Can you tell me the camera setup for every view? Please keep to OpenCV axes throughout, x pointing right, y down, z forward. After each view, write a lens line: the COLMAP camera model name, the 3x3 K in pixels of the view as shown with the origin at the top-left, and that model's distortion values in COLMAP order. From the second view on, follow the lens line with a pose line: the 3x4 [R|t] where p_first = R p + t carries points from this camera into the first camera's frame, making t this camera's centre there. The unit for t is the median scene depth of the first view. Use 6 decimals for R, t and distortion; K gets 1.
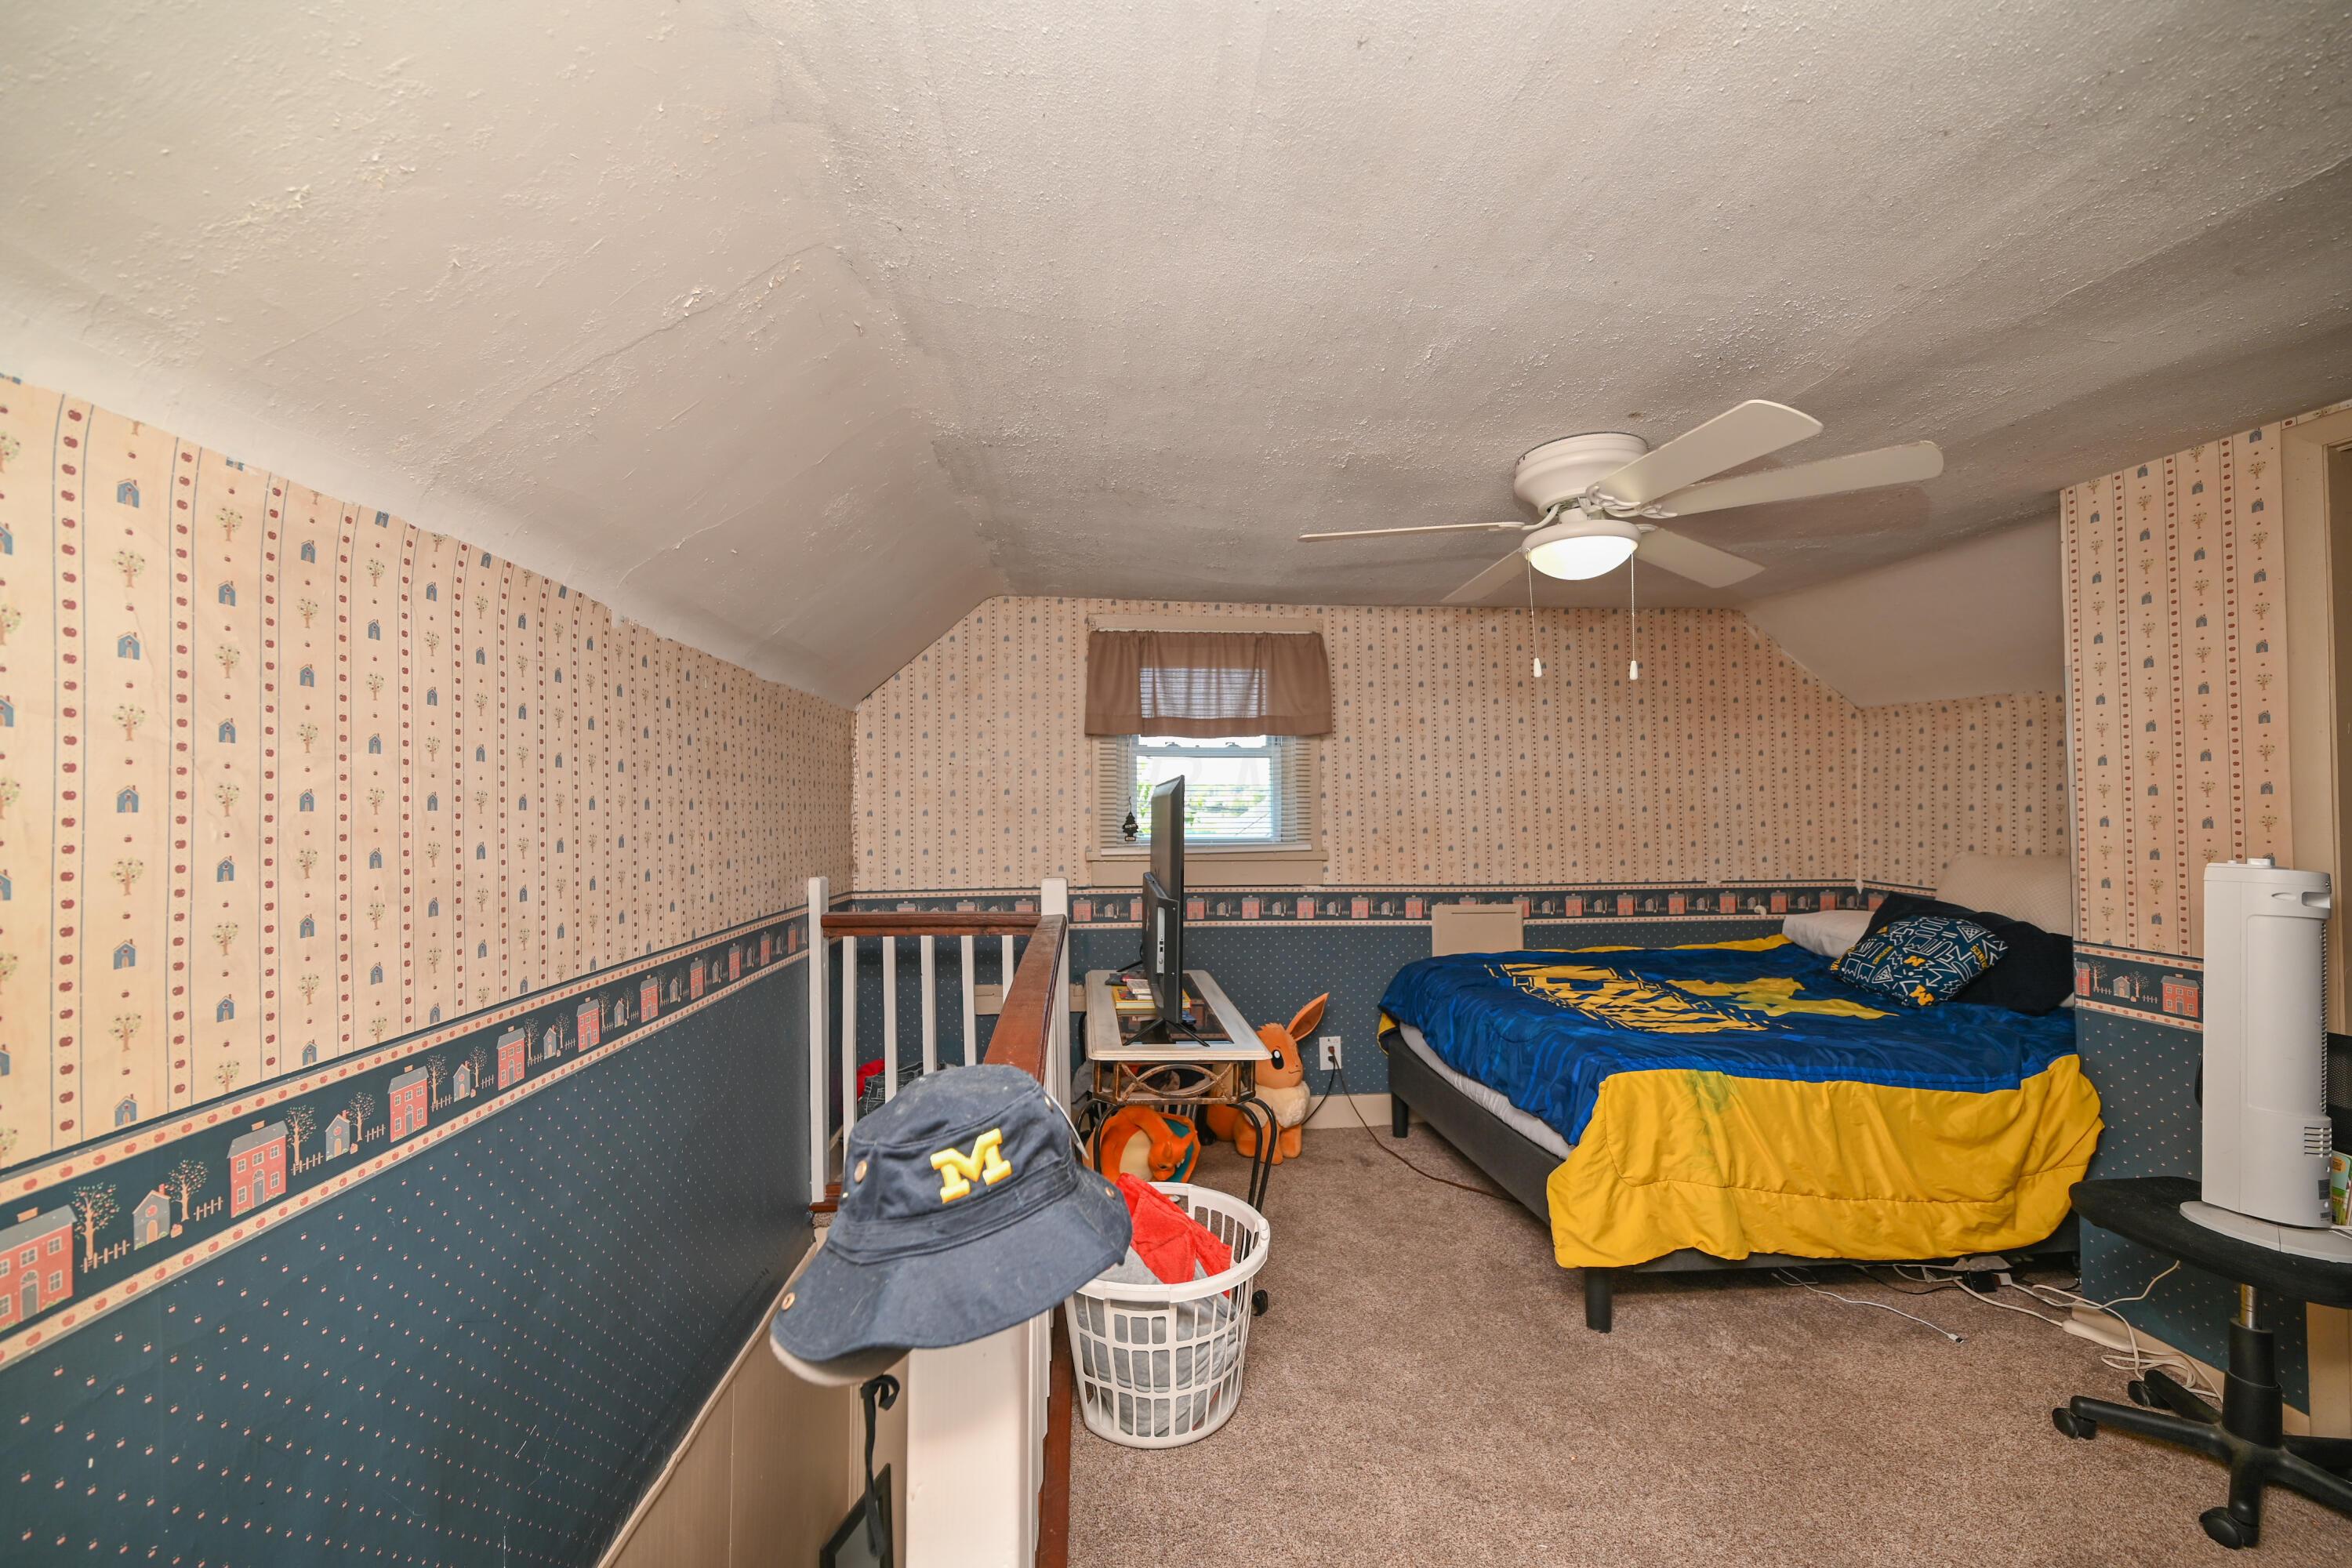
lens RADIAL K [[918.0, 0, 1185.1], [0, 918.0, 785.7], [0, 0, 1]] dist [-0.002592, 0.000006]
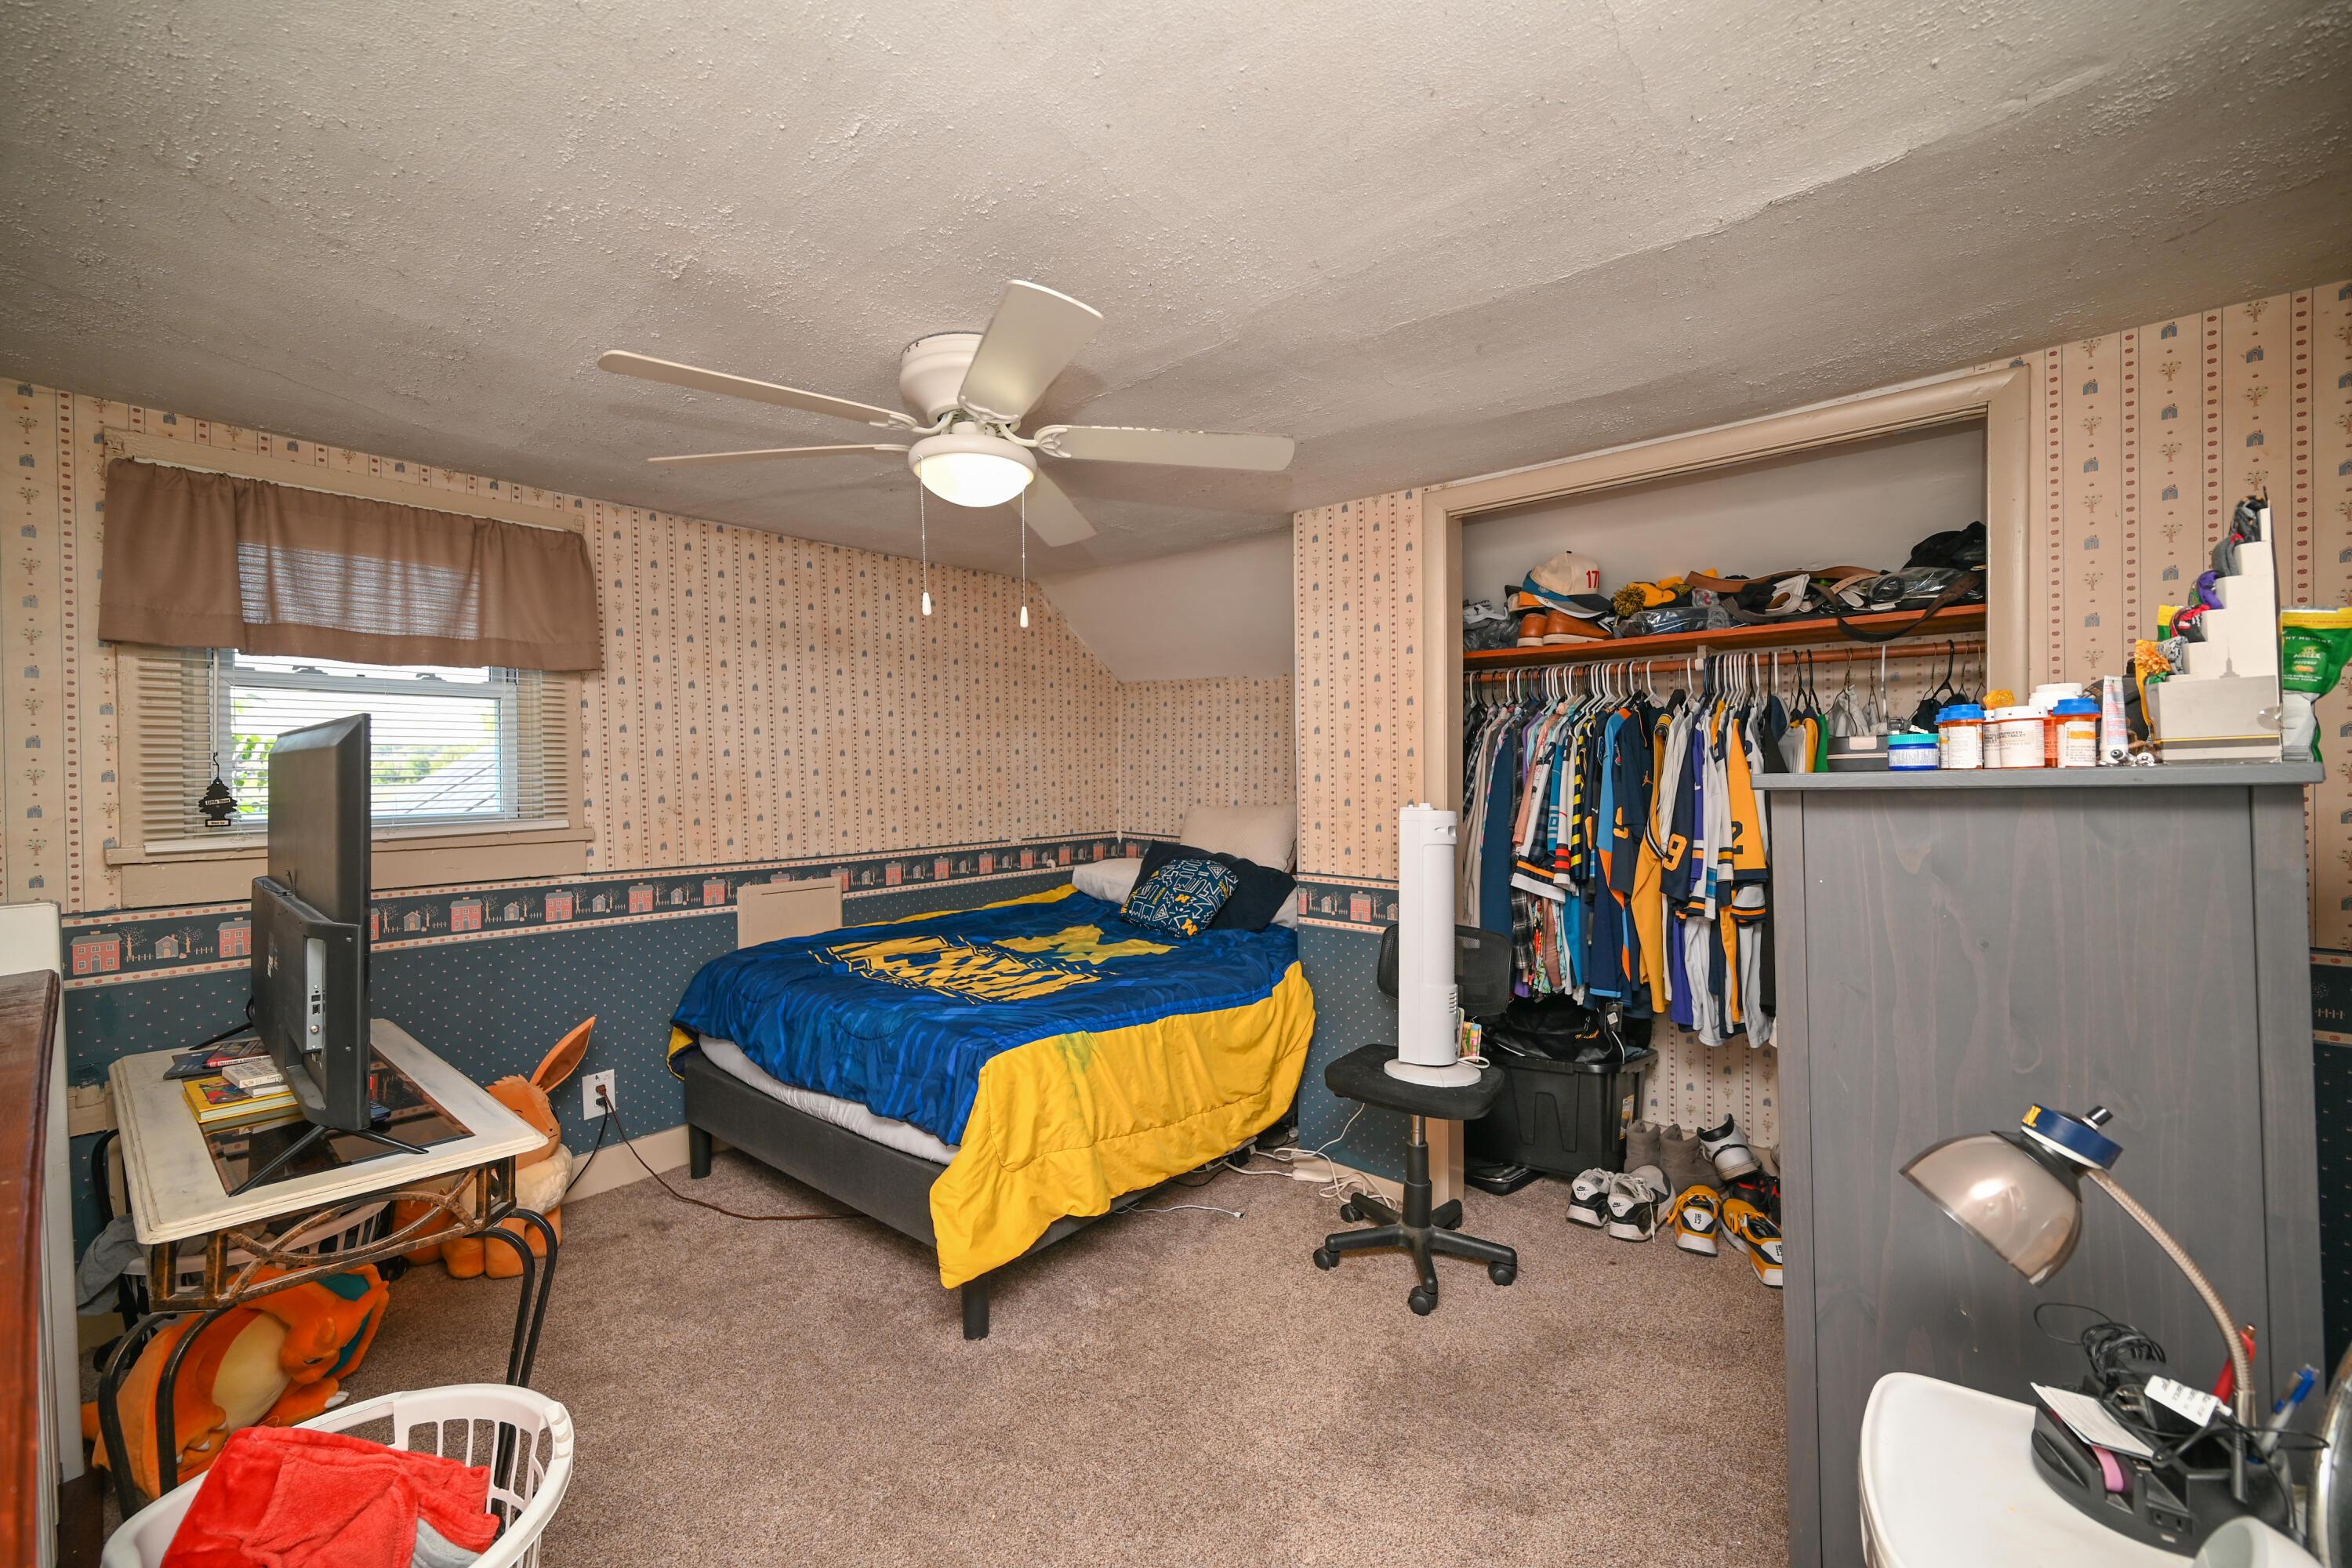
lens RADIAL K [[918.0, 0, 1168.7], [0, 918.0, 776.5], [0, 0, 1]] dist [-0.002592, 0.000006]
pose [[0.720965, -0.007195, 0.692934, -0.037294], [-0.011588, 0.999681, 0.022436, 0.010439], [-0.692874, -0.024206, 0.720652, 0.202286]]
